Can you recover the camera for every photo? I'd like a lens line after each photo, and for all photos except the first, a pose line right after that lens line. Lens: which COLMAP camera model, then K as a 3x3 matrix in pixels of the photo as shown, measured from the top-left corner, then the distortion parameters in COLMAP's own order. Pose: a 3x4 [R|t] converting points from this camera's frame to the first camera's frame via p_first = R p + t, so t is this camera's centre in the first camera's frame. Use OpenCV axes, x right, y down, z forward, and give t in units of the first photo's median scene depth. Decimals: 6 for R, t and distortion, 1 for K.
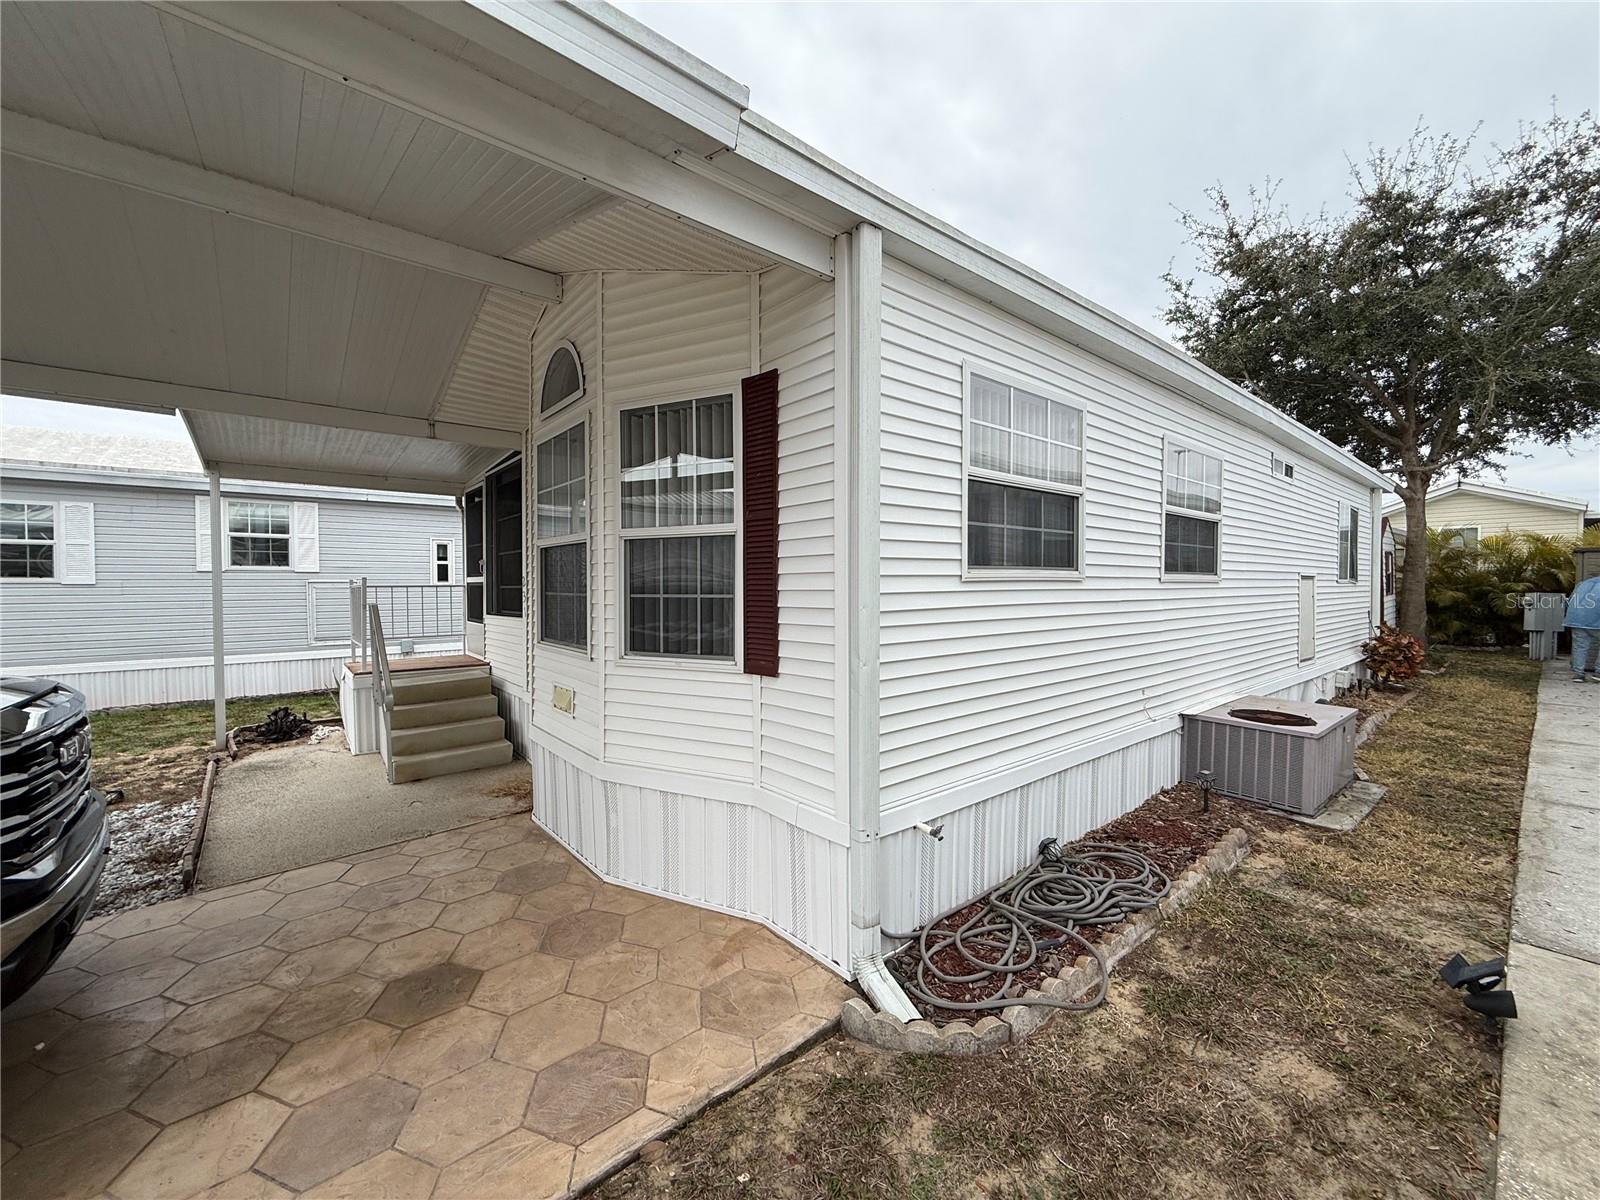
lens RADIAL K [[633.1, 0, 800.0], [0, 633.1, 600.0], [0, 0, 1]] dist [-0.000880, -0.000184]
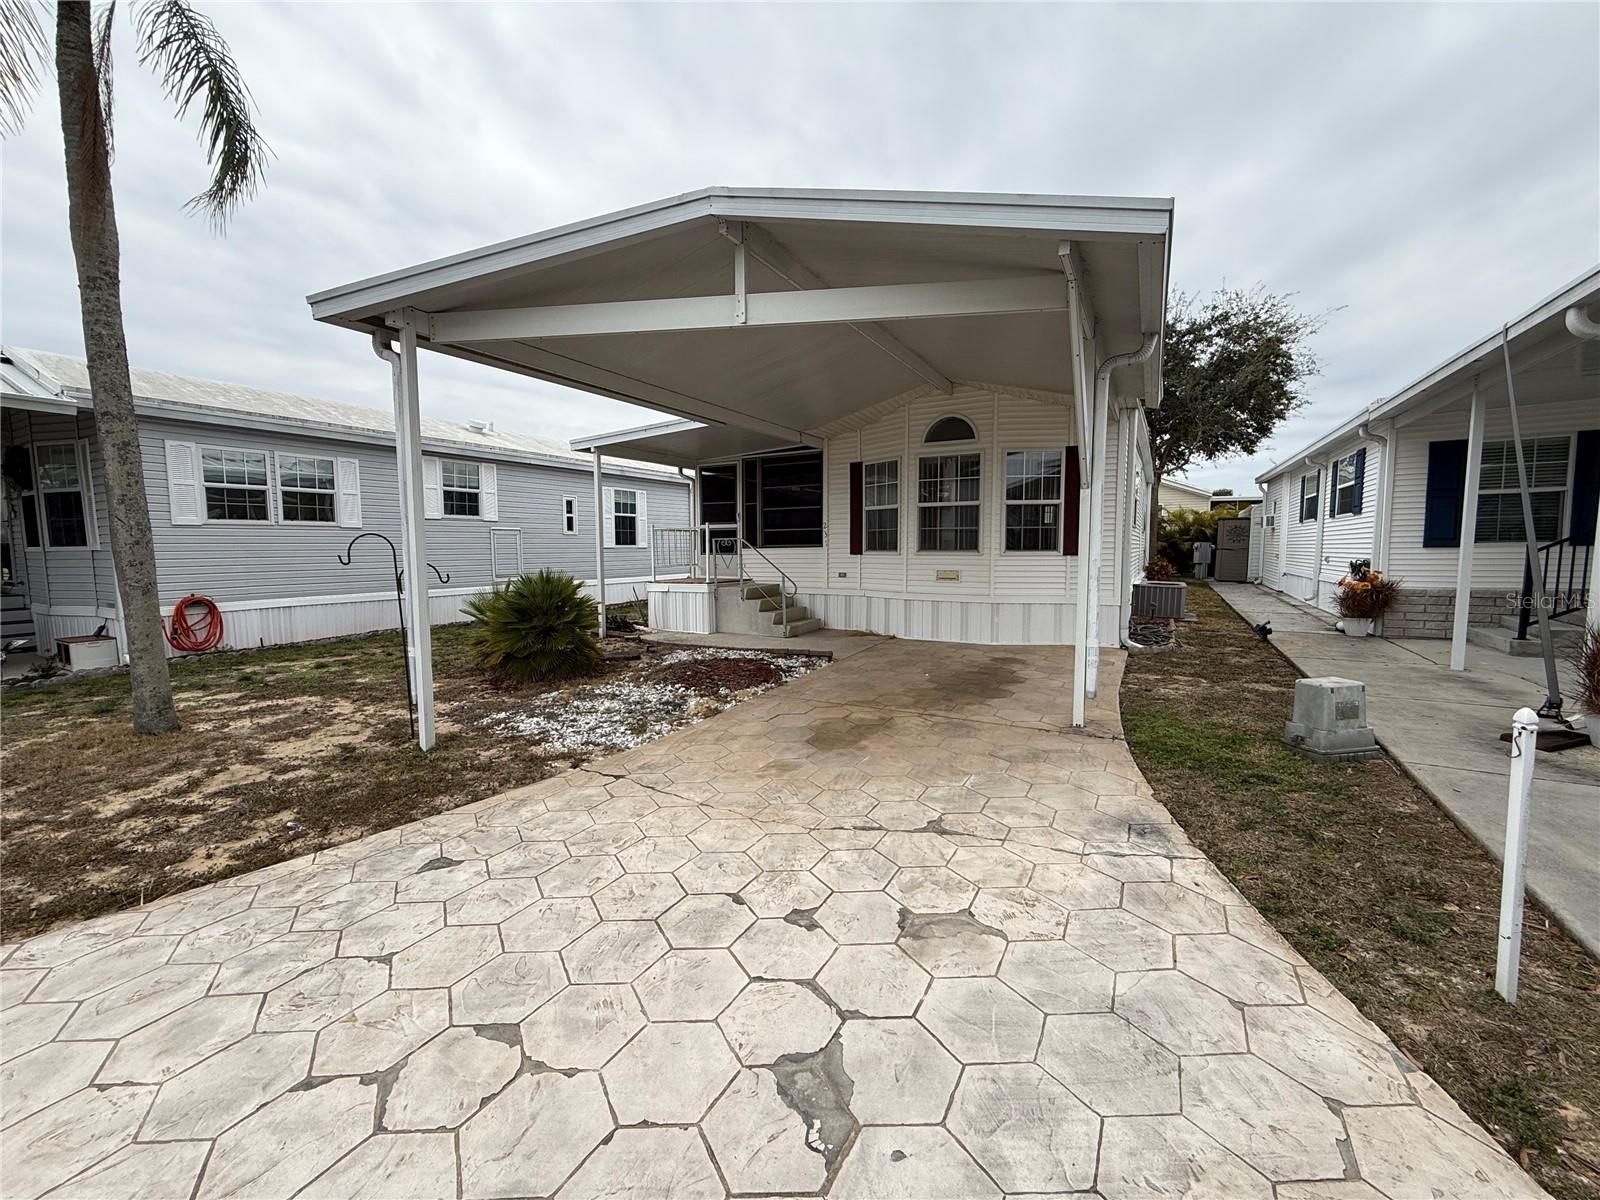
lens RADIAL K [[633.1, 0, 800.0], [0, 633.1, 600.0], [0, 0, 1]] dist [-0.000880, -0.000184]
pose [[0.935346, -0.030652, 0.352403, -0.694899], [0.010588, 0.998218, 0.058724, 0.044689], [-0.353575, -0.051196, 0.934004, -0.374876]]
